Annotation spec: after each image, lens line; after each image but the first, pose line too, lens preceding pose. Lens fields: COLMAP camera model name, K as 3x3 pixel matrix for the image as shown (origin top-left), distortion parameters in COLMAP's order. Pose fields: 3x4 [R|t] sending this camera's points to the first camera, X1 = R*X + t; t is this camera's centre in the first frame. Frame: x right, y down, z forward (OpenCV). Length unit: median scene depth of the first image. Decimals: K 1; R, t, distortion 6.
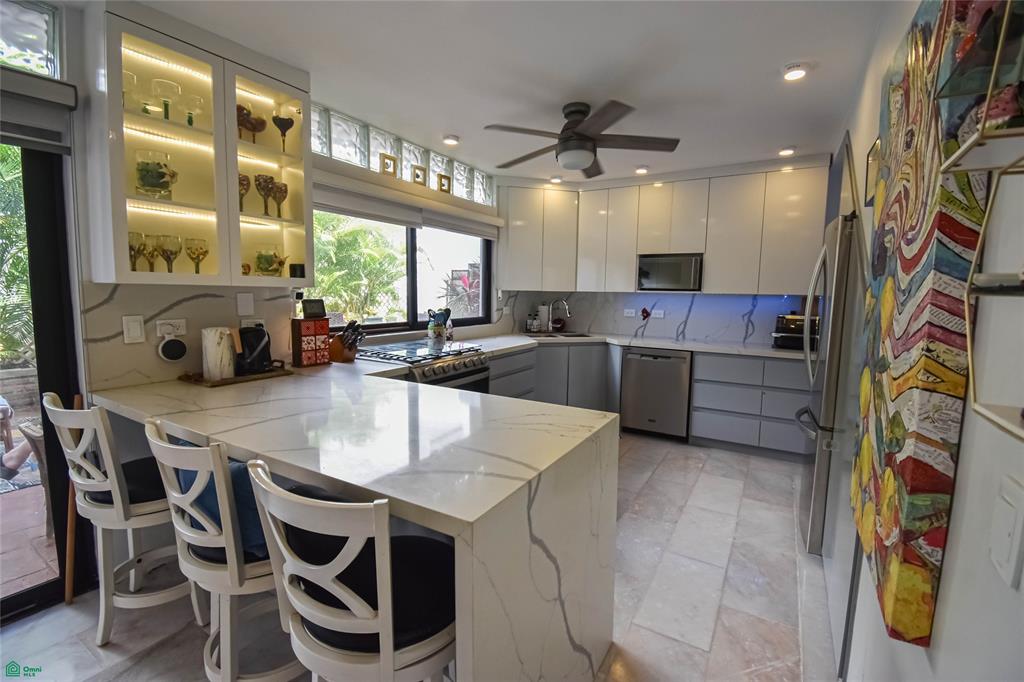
lens RADIAL K [[452.9, 0, 512.1], [0, 452.9, 334.2], [0, 0, 1]] dist [0.002757, -0.009239]
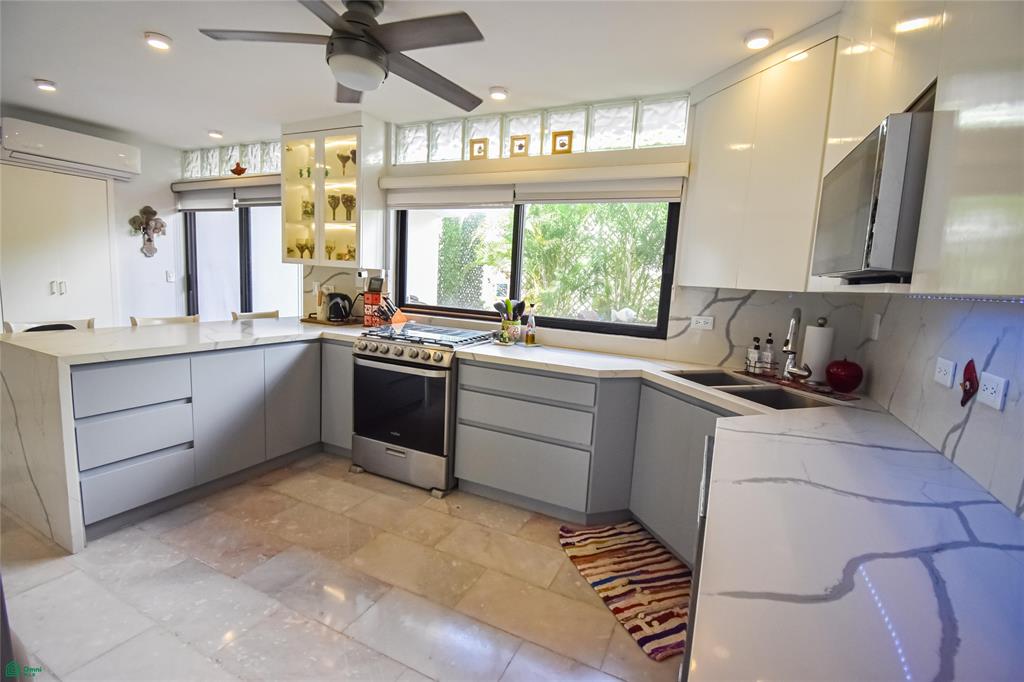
lens RADIAL K [[452.9, 0, 518.4], [0, 452.9, 335.0], [0, 0, 1]] dist [0.002757, -0.009239]
pose [[0.103388, 0.115010, -0.987969, 0.743110], [-0.149083, 0.983863, 0.098931, -0.083927], [0.983405, 0.137062, 0.118866, 1.009866]]
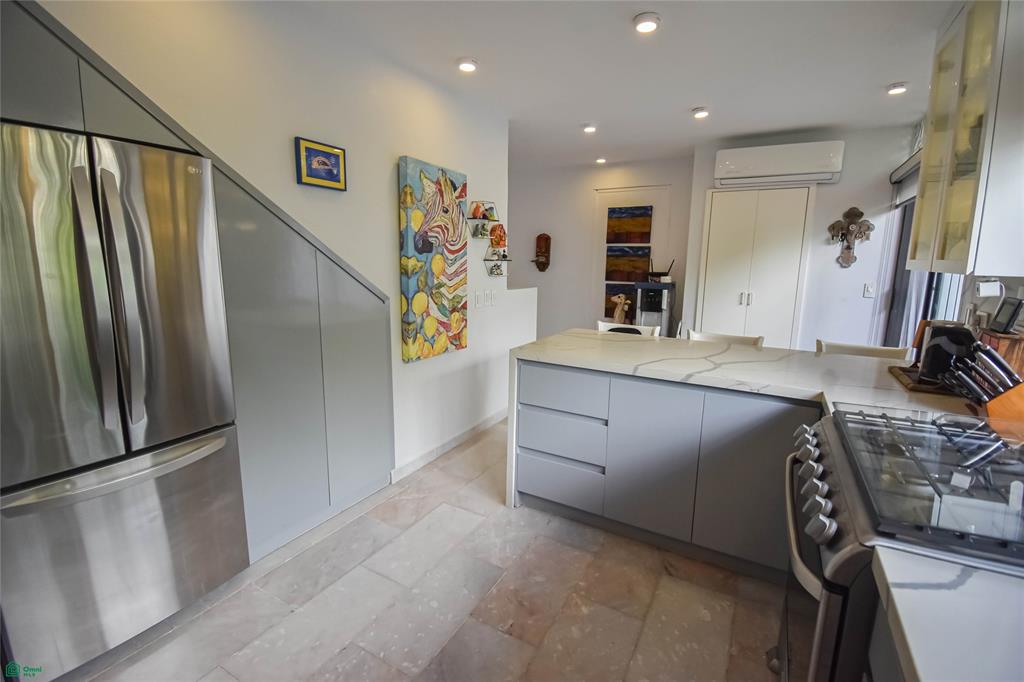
lens RADIAL K [[452.9, 0, 518.6], [0, 452.9, 339.0], [0, 0, 1]] dist [0.002757, -0.009239]
pose [[-0.998772, -0.024843, -0.042875, 0.135587], [-0.035501, 0.962383, 0.269369, -0.122178], [0.034570, 0.270560, -0.962082, 1.190597]]
